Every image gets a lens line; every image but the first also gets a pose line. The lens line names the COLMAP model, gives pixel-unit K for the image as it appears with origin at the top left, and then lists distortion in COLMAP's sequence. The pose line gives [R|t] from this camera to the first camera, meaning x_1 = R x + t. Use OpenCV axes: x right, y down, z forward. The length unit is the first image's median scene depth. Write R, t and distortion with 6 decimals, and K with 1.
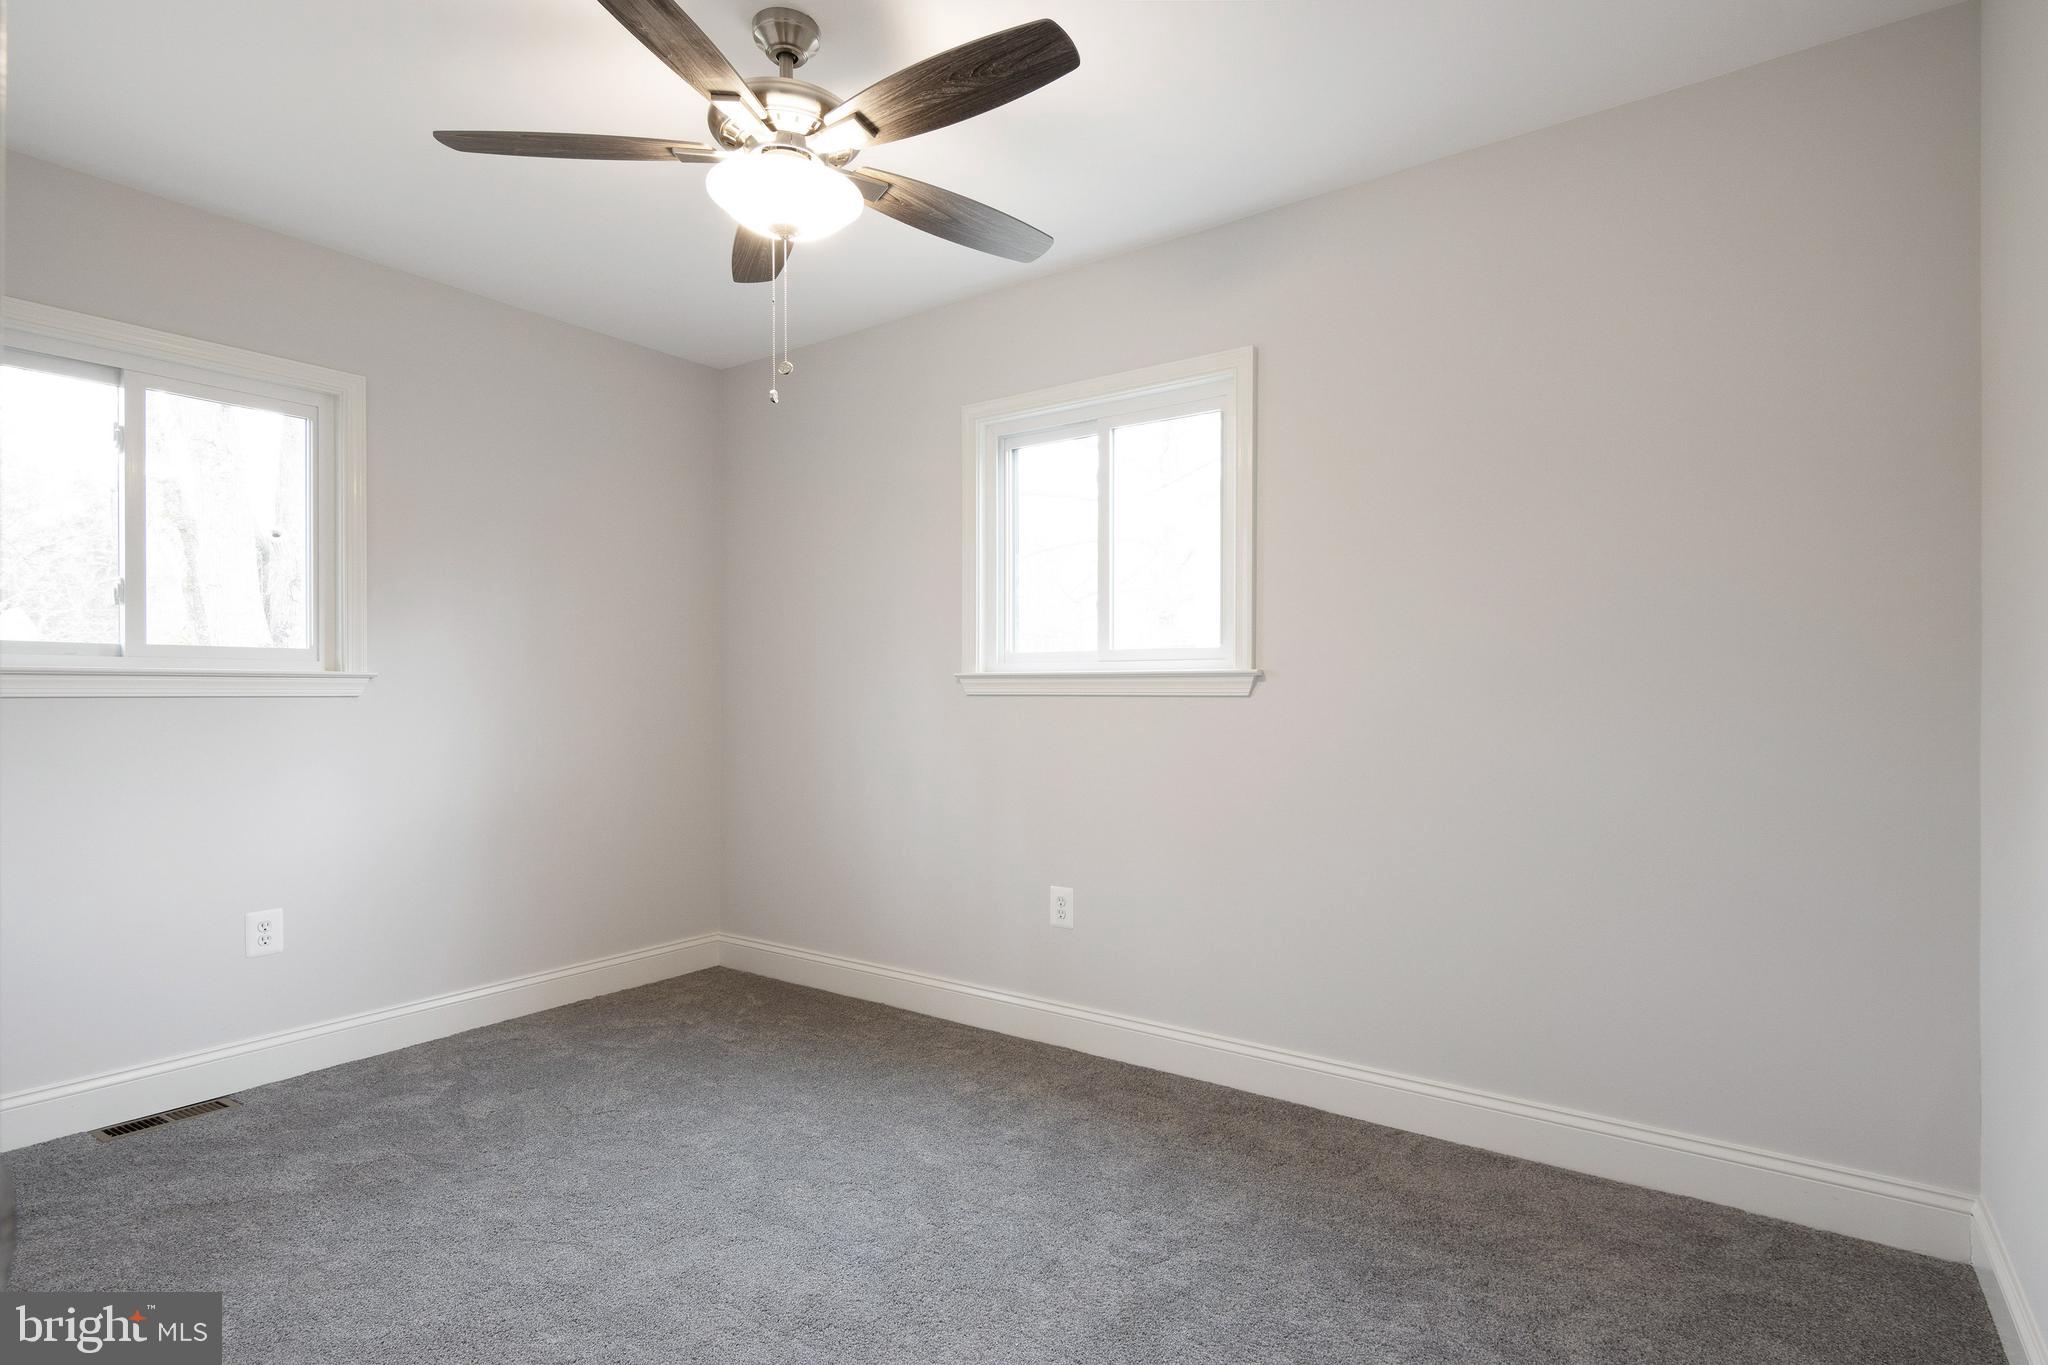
lens RADIAL K [[1062.5, 0, 1012.0], [0, 1062.5, 719.8], [0, 0, 1]] dist [0.013600, -0.008573]
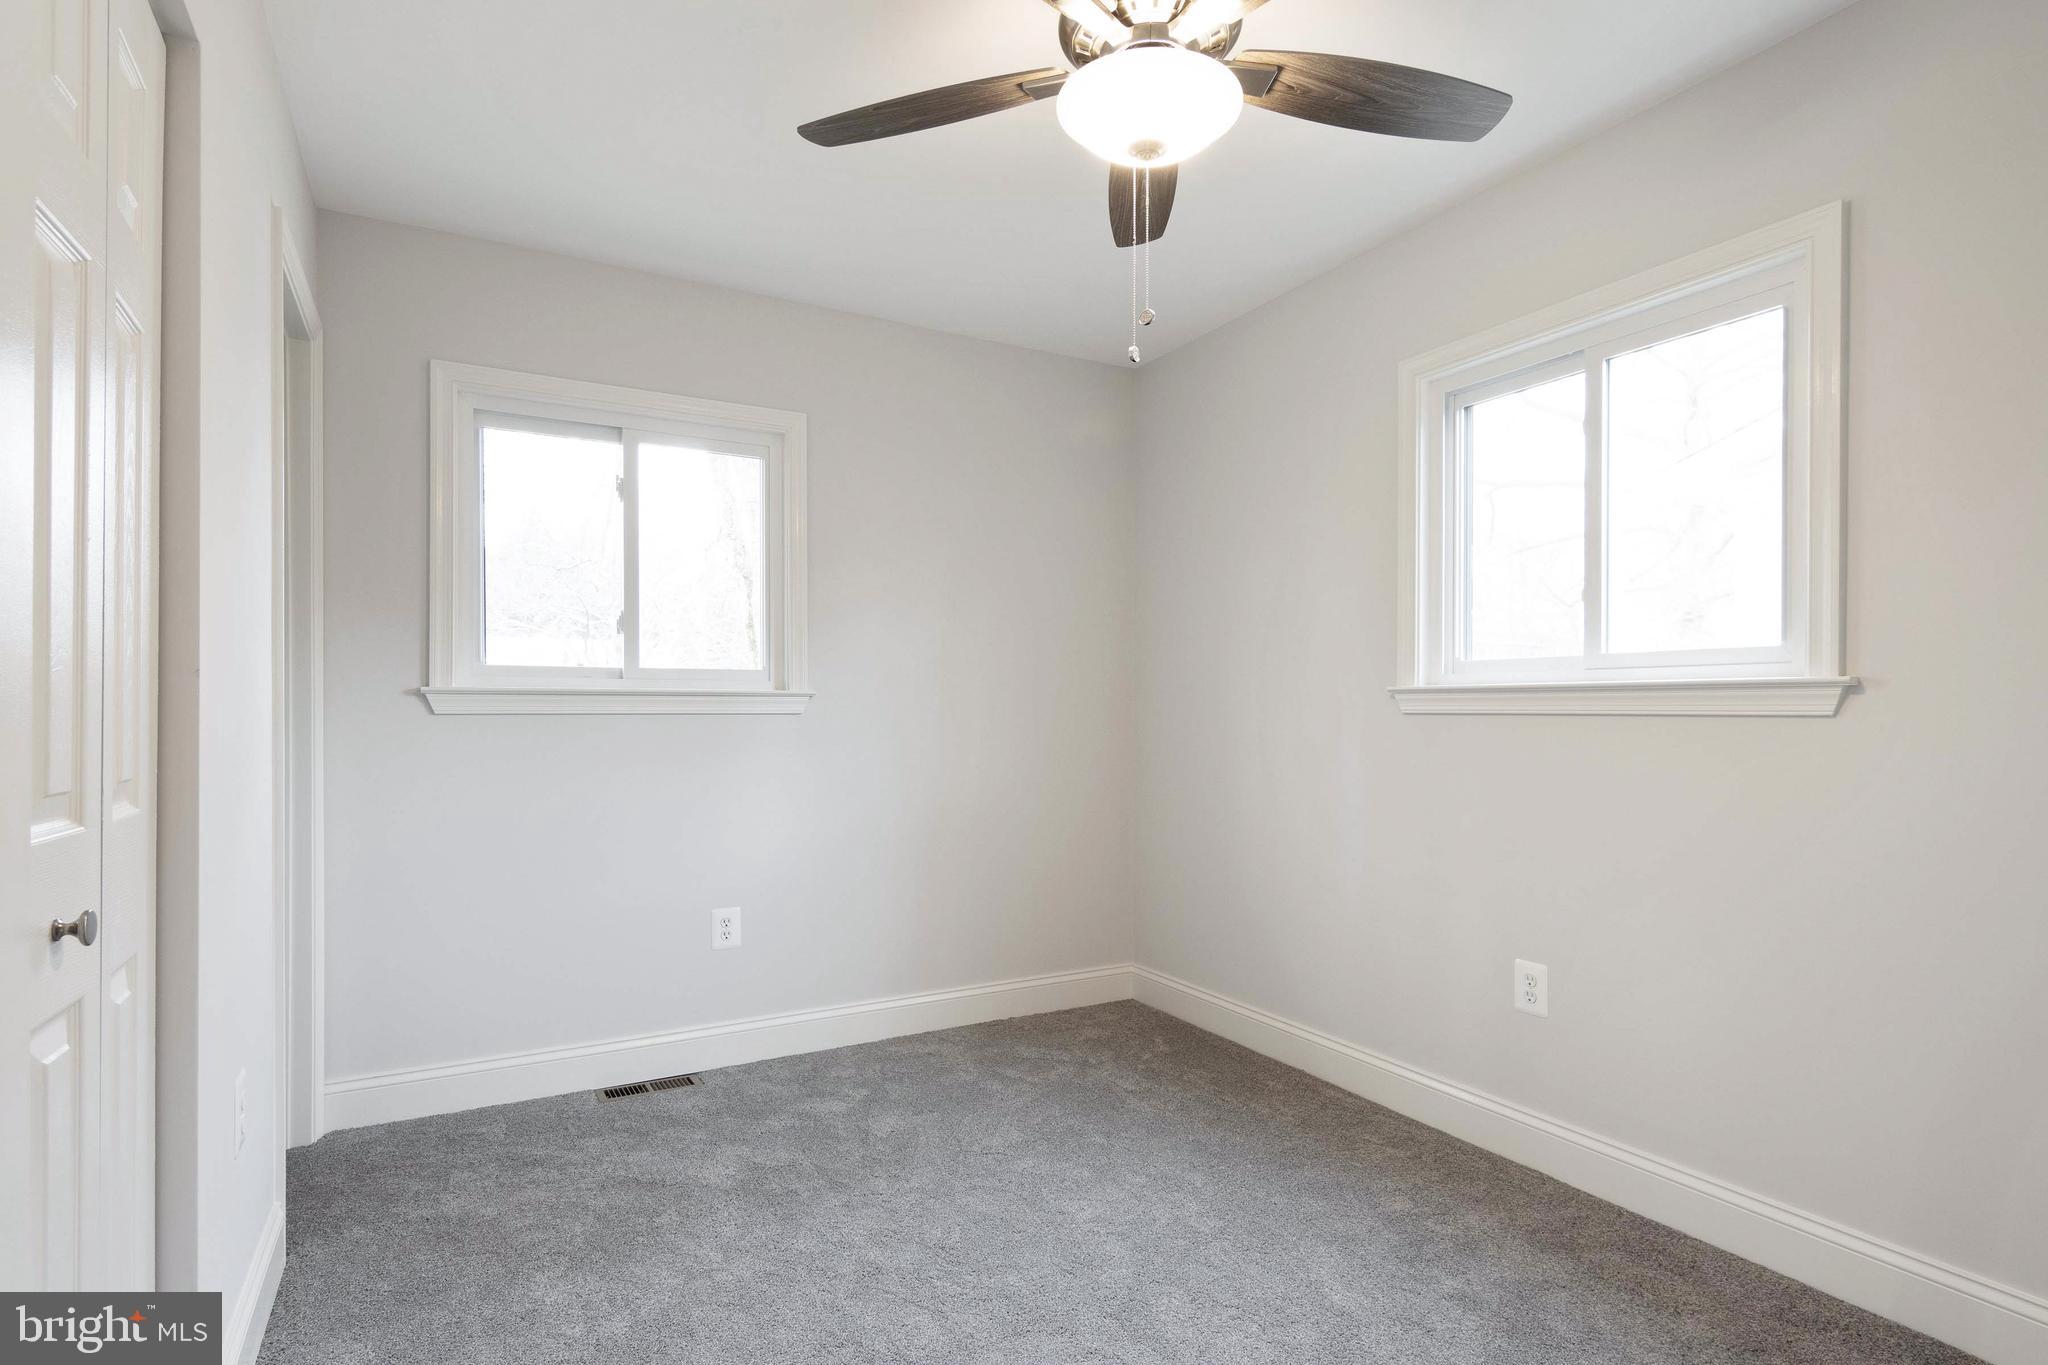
lens RADIAL K [[1062.5, 0, 1012.0], [0, 1062.5, 719.8], [0, 0, 1]] dist [0.013600, -0.008573]
pose [[0.911966, 0.004119, -0.410245, 0.021348], [-0.010789, 0.999845, -0.013945, -0.004077], [0.410124, 0.017144, 0.911869, 0.143935]]
